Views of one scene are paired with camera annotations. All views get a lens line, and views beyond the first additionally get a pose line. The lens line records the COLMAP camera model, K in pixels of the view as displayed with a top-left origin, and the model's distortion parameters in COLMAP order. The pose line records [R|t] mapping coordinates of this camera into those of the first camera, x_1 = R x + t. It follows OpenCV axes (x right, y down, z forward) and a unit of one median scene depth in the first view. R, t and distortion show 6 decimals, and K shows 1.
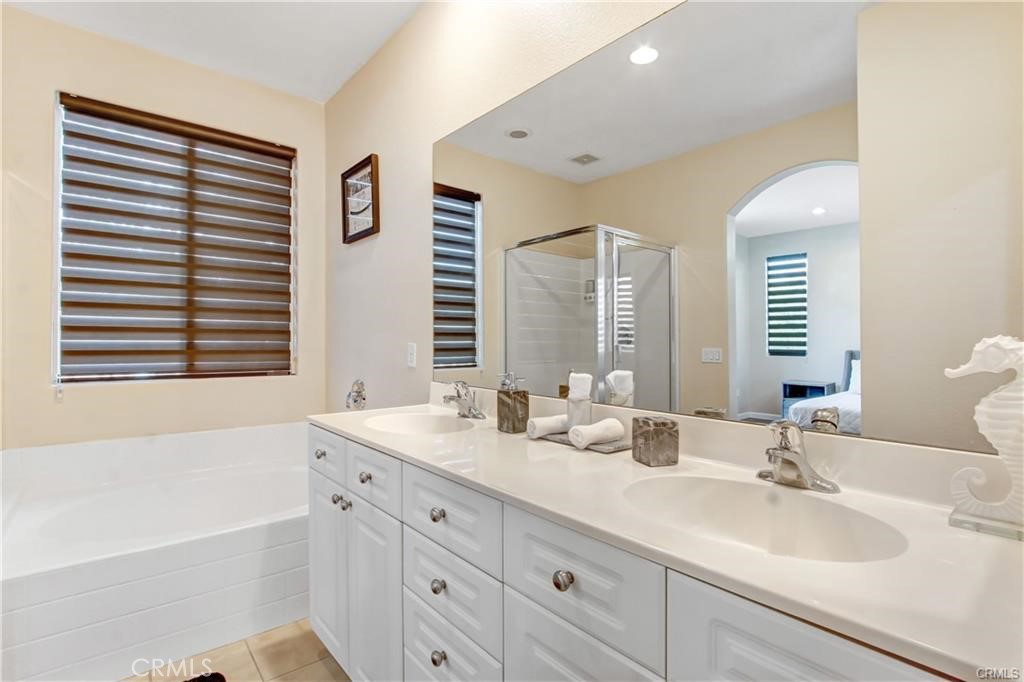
lens RADIAL K [[492.2, 0, 513.2], [0, 492.2, 339.4], [0, 0, 1]] dist [-0.000523, -0.000228]
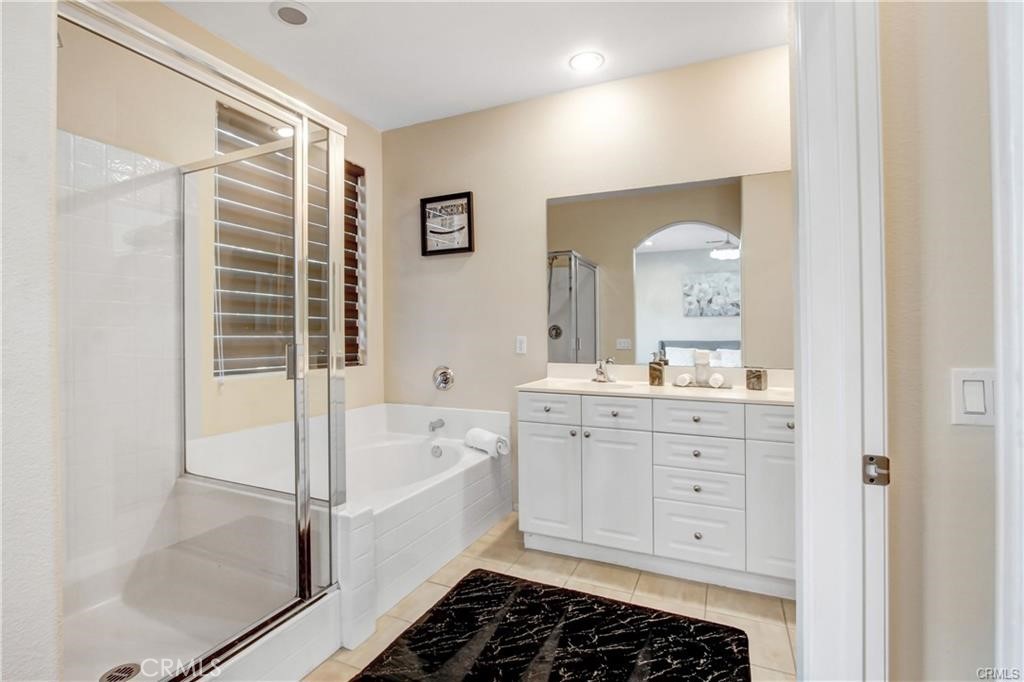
lens RADIAL K [[492.2, 0, 504.9], [0, 492.2, 336.8], [0, 0, 1]] dist [-0.000523, -0.000228]
pose [[0.899831, -0.007057, 0.436182, -0.811143], [0.005293, 0.999972, 0.005260, 0.001560], [-0.436207, -0.002425, 0.899843, -0.221655]]
